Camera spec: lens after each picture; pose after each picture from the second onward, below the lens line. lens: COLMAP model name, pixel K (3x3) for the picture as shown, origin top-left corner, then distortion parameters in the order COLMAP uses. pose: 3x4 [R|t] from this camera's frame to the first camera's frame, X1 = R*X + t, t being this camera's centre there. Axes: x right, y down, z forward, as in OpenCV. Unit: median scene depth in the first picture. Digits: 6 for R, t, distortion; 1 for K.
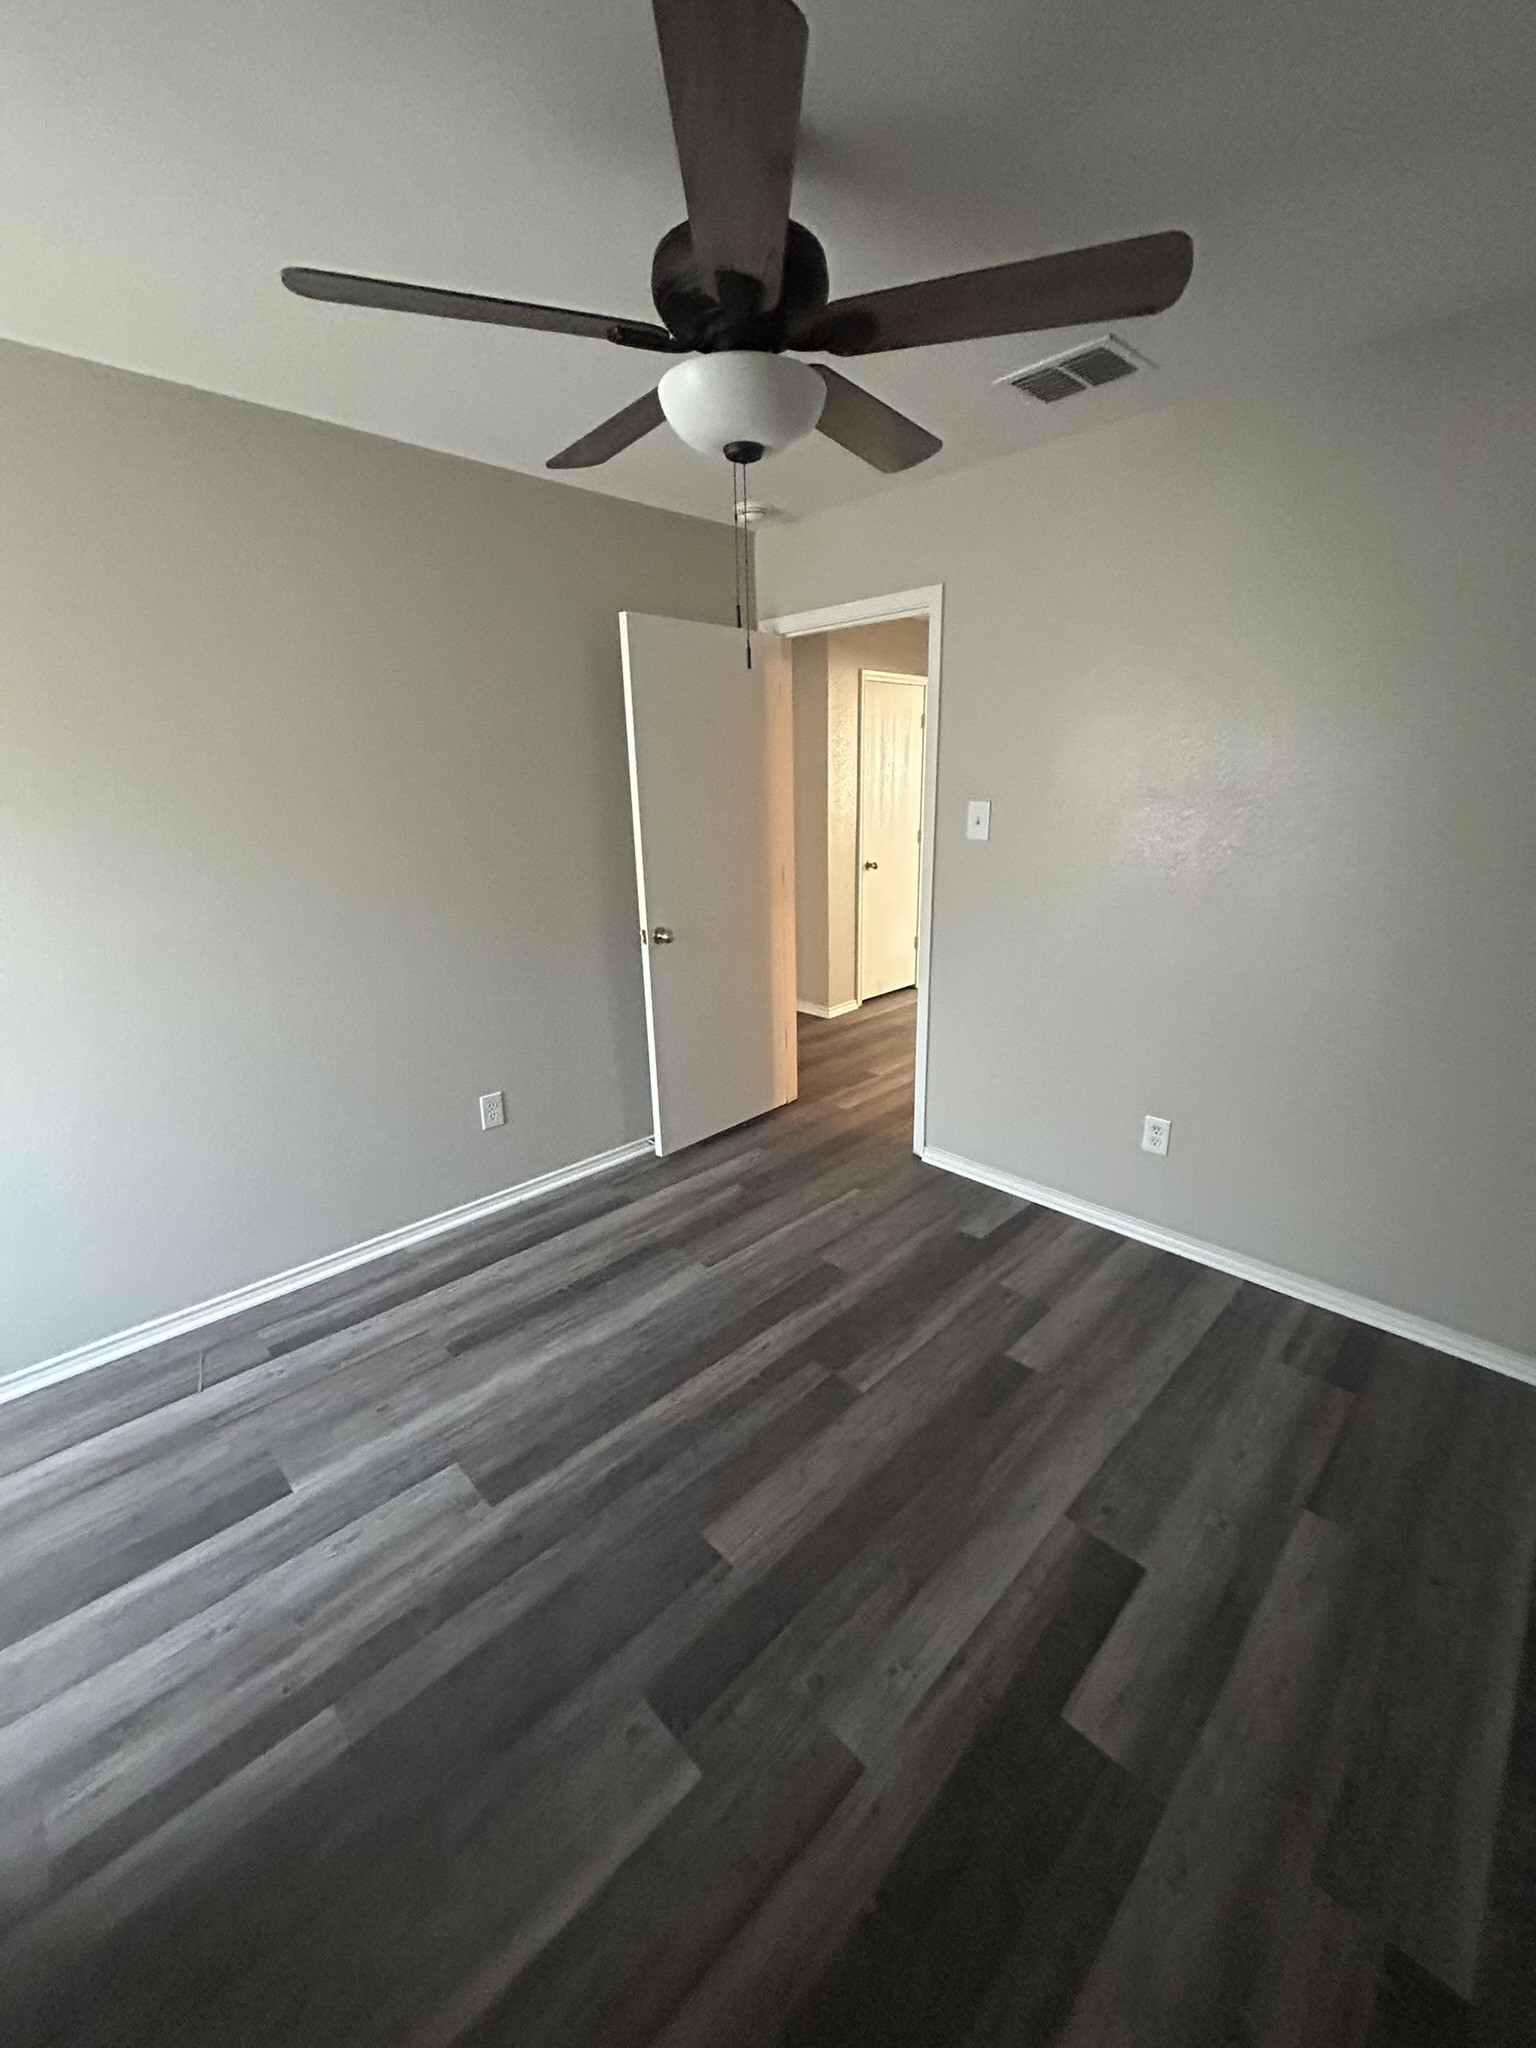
lens RADIAL K [[828.4, 0, 769.6], [0, 828.4, 1020.3], [0, 0, 1]] dist [-0.001404, -0.000021]
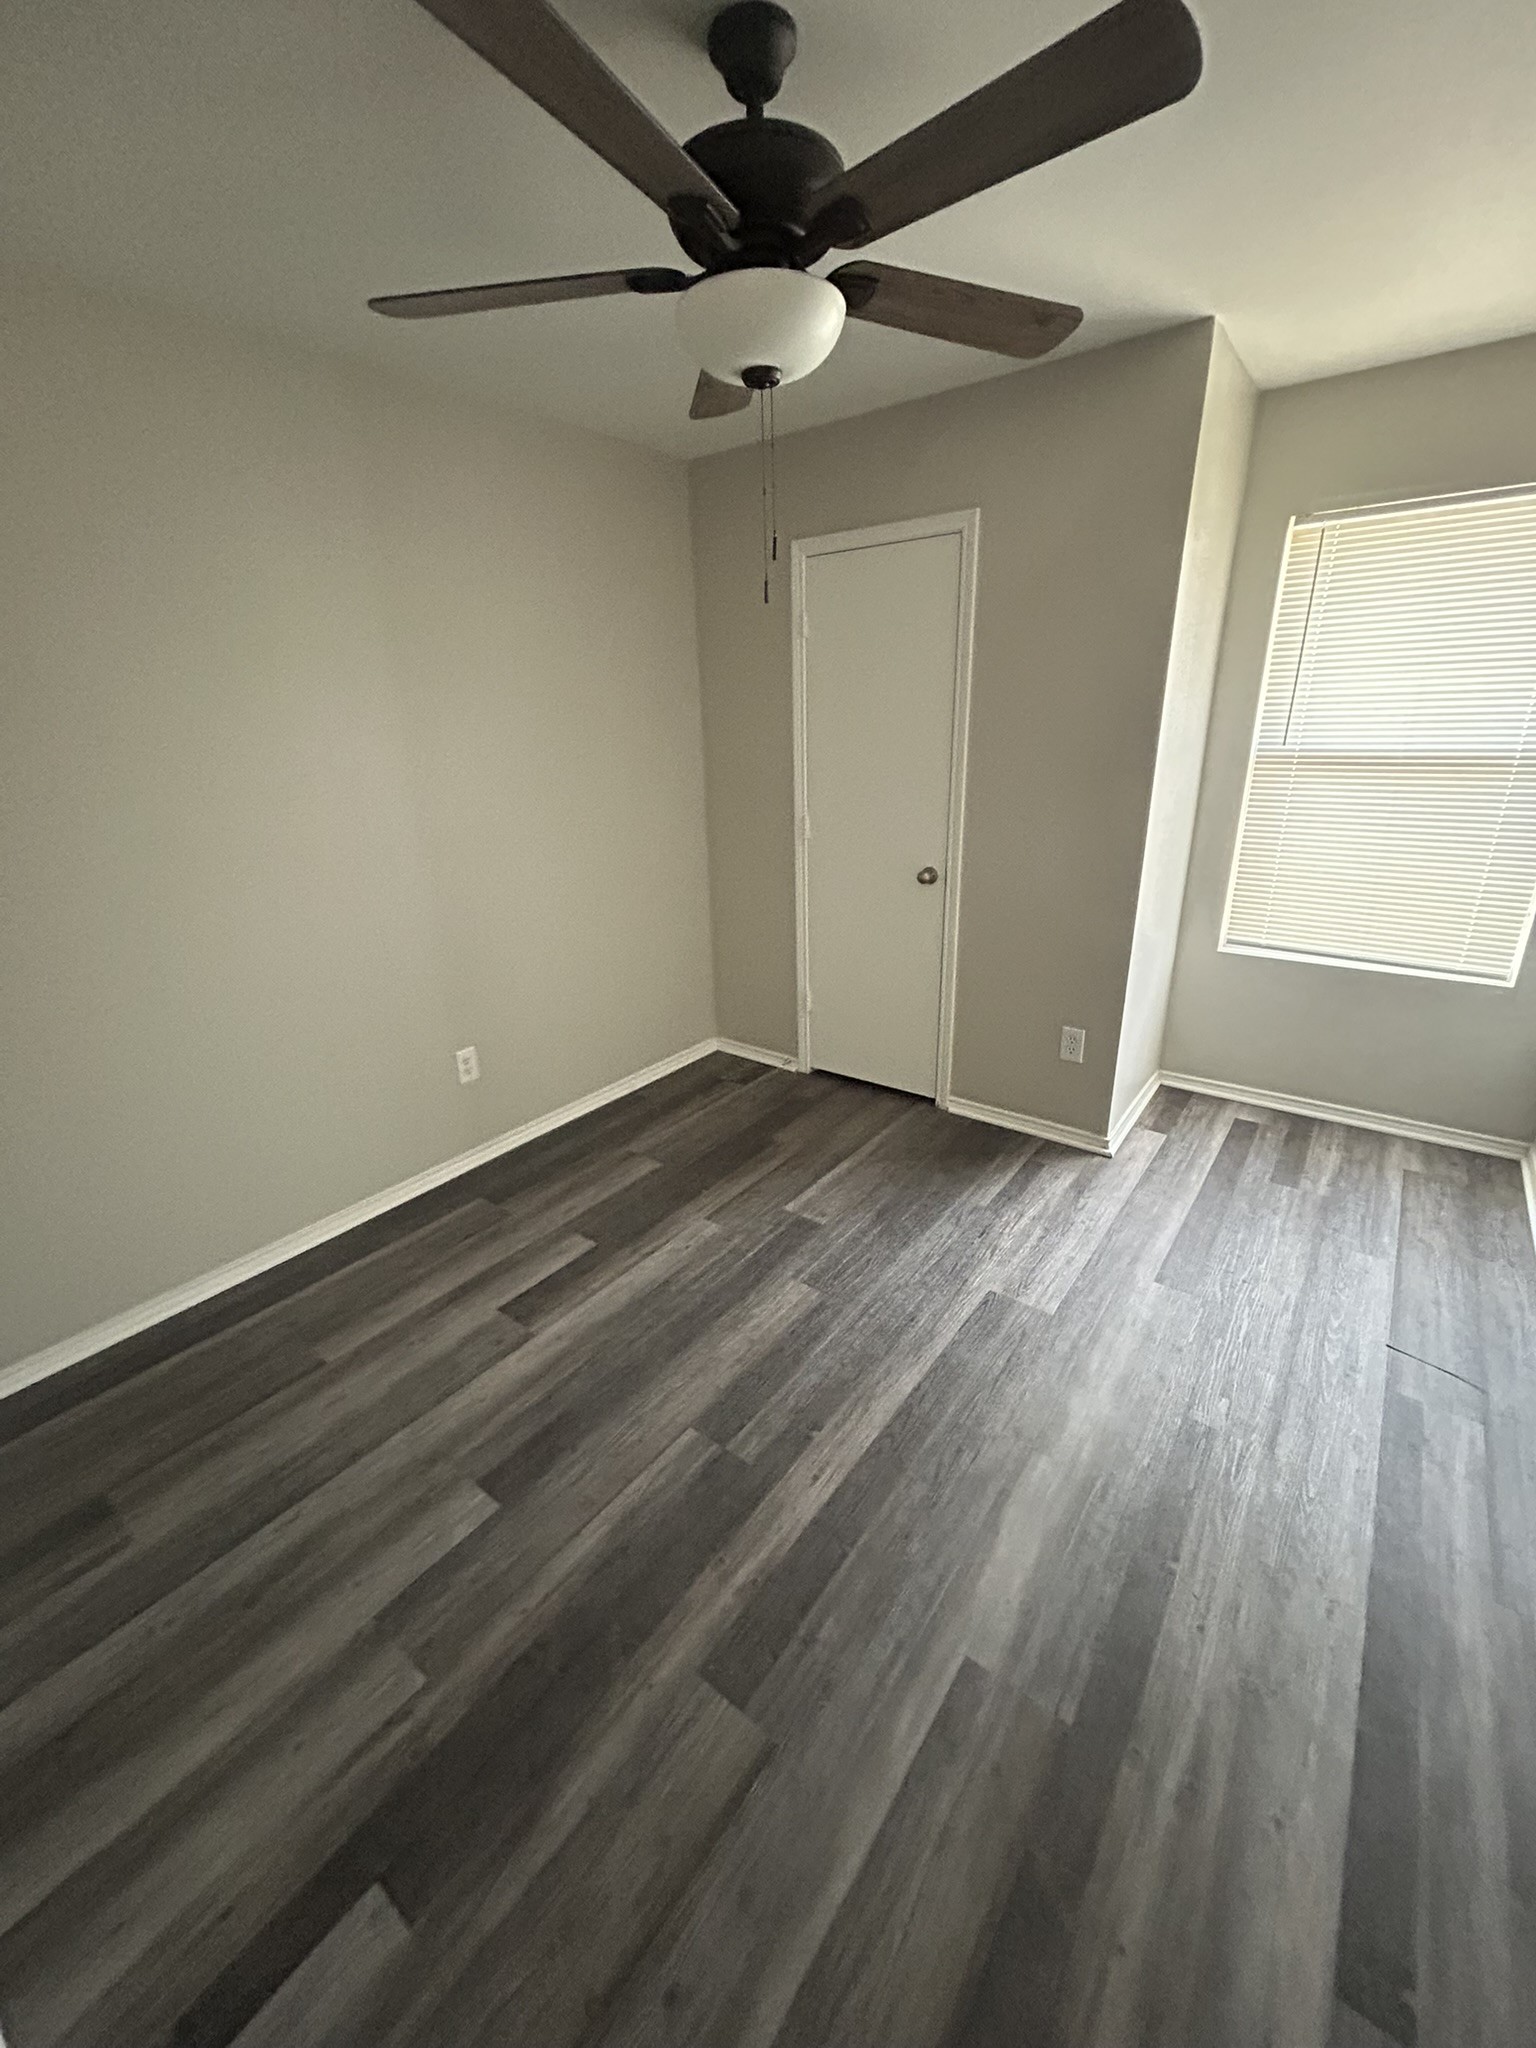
lens RADIAL K [[828.4, 0, 769.6], [0, 828.4, 1020.3], [0, 0, 1]] dist [-0.001404, -0.000021]
pose [[-0.989074, 0.089204, -0.117367, 0.107747], [0.002482, 0.806108, 0.591763, -0.485641], [0.147399, 0.585006, -0.797522, 1.671847]]
